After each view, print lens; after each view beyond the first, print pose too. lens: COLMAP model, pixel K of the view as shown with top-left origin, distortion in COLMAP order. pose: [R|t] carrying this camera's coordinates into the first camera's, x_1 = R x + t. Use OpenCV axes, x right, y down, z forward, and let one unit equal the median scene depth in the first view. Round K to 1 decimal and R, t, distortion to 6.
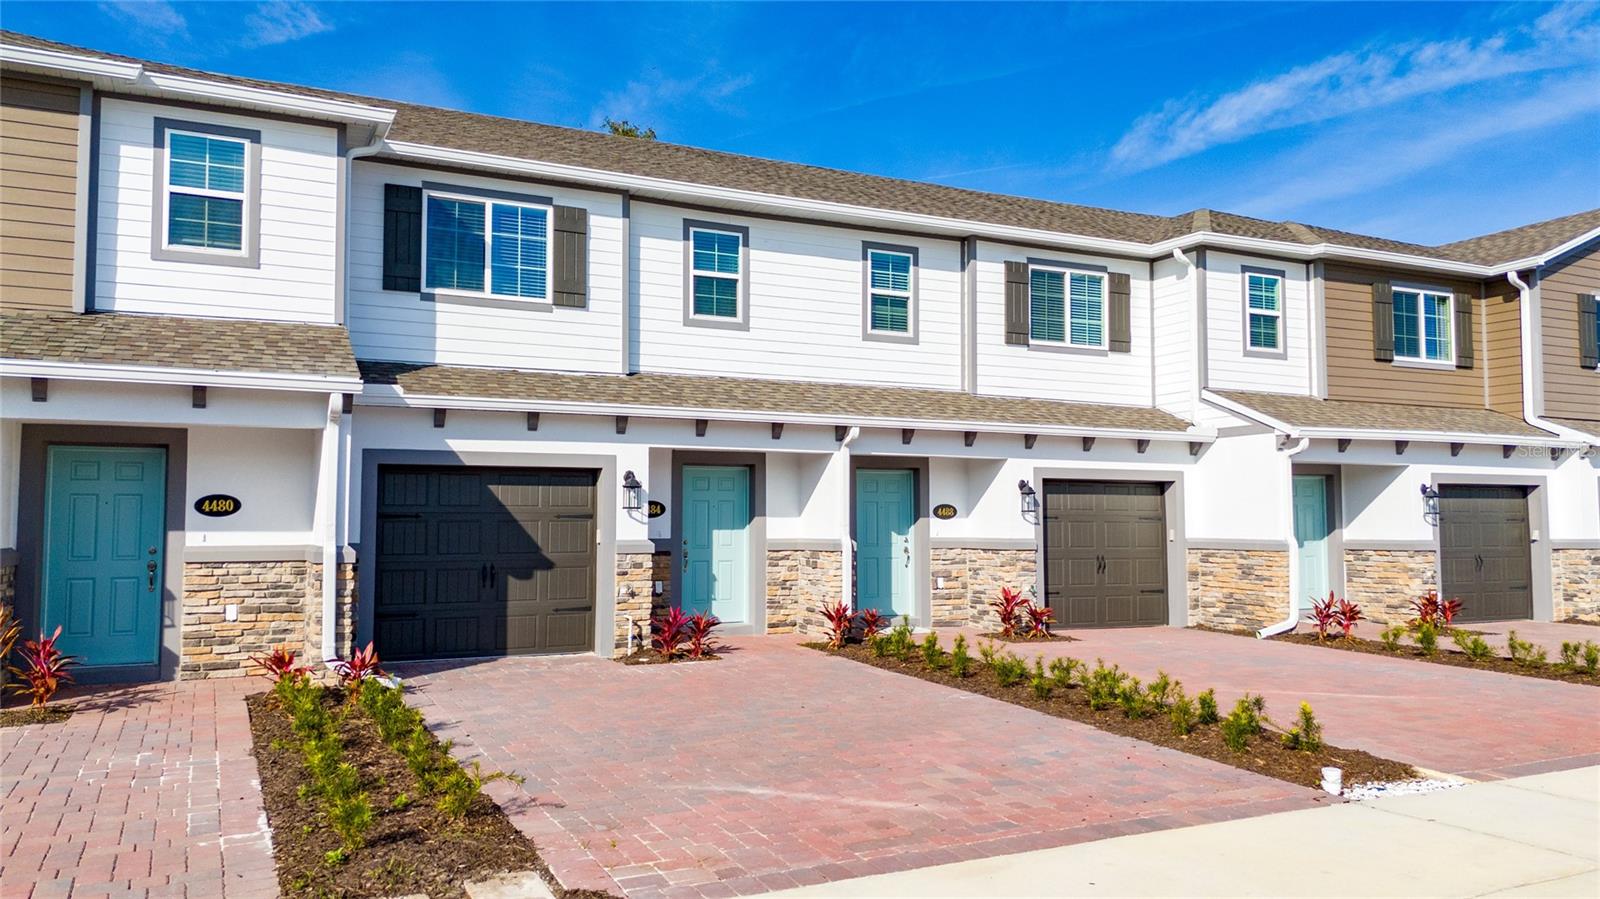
lens RADIAL K [[1167.0, 0, 809.4], [0, 1167.0, 448.4], [0, 0, 1]] dist [0.059193, -0.058643]
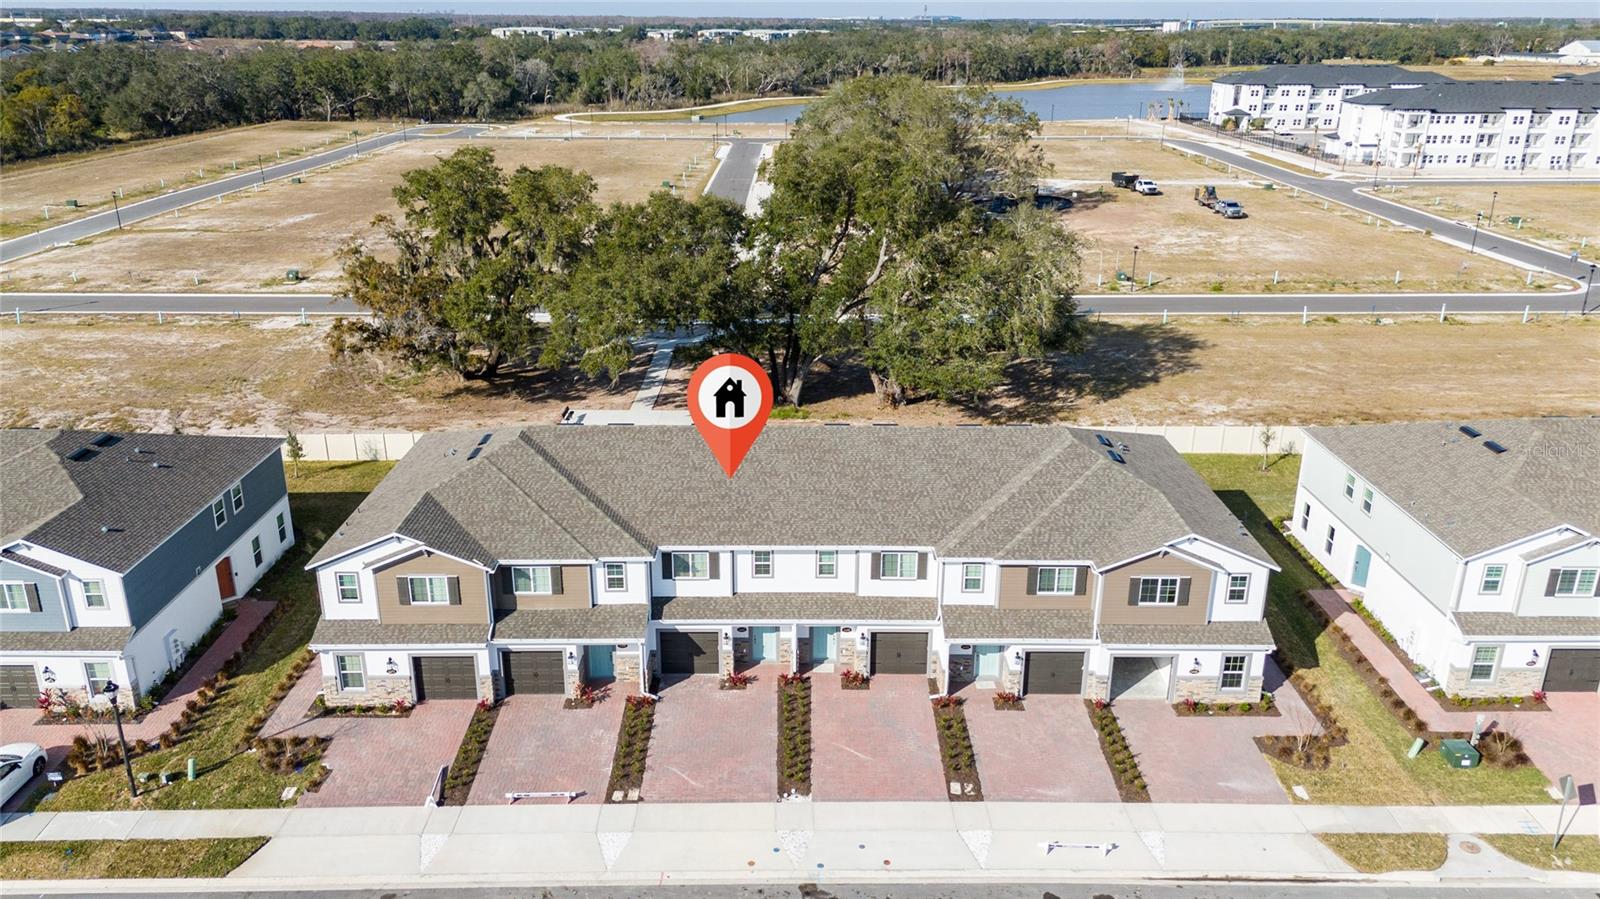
lens RADIAL K [[1167.0, 0, 809.4], [0, 1167.0, 448.4], [0, 0, 1]] dist [0.059193, -0.058643]
pose [[0.900070, 0.151986, -0.408380, 1.193385], [0.022965, 0.919351, 0.392767, -1.562182], [0.435140, -0.362897, 0.823990, -1.337014]]
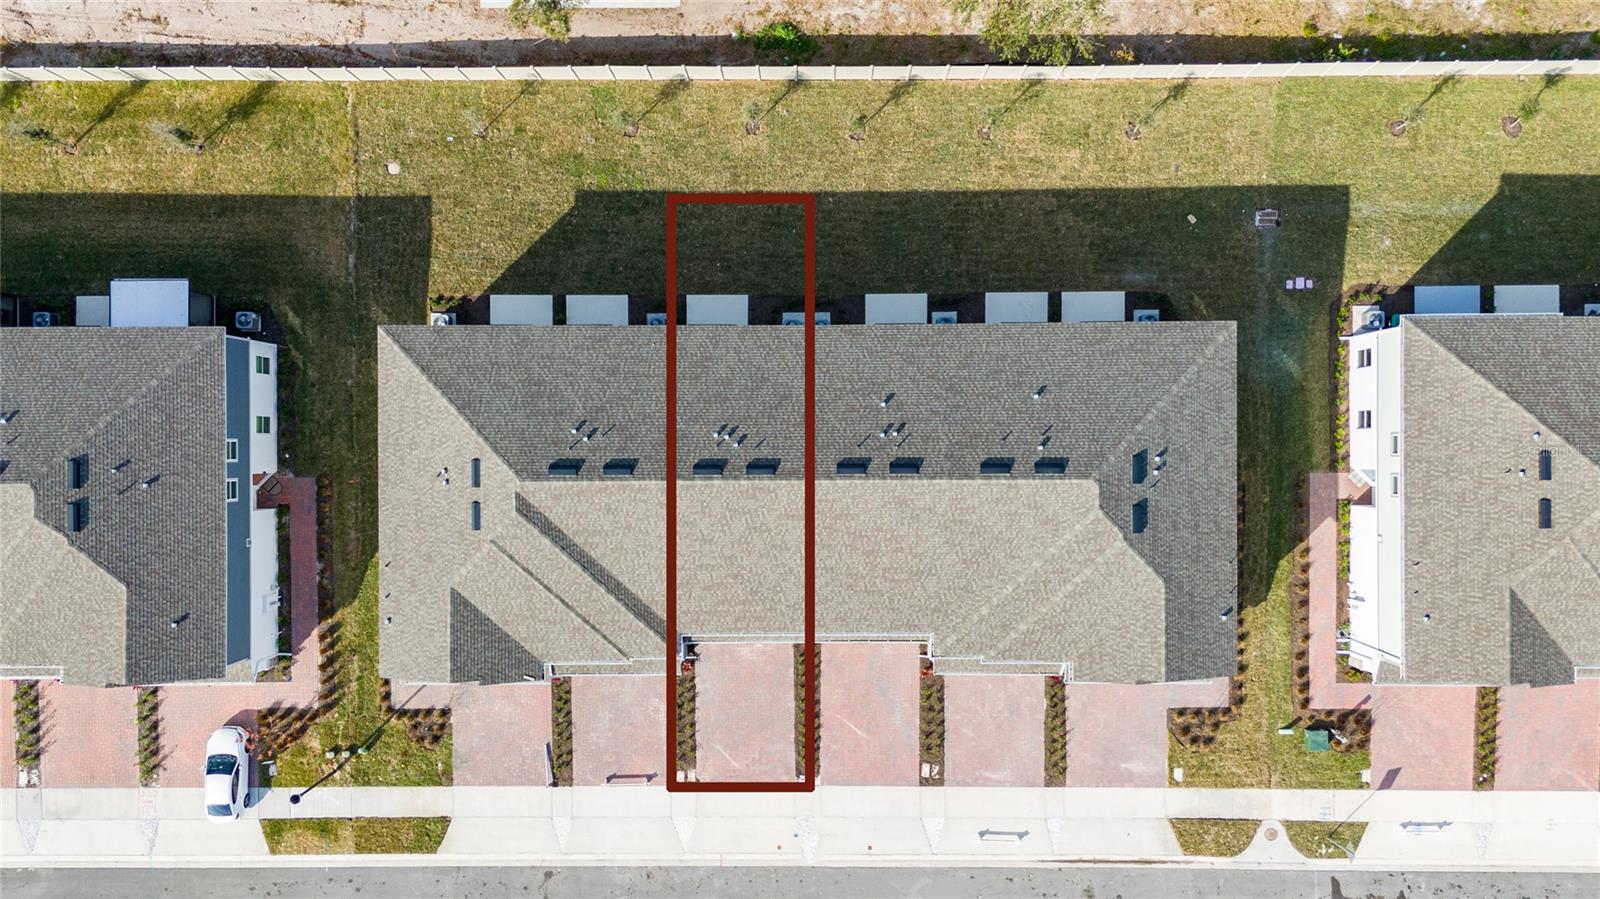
lens RADIAL K [[1167.0, 0, 809.4], [0, 1167.0, 448.4], [0, 0, 1]] dist [0.059193, -0.058643]
pose [[0.895781, 0.444330, -0.012121, -0.143794], [0.038857, -0.051114, 0.997937, -3.317898], [0.442794, -0.894404, -0.063052, 1.560057]]
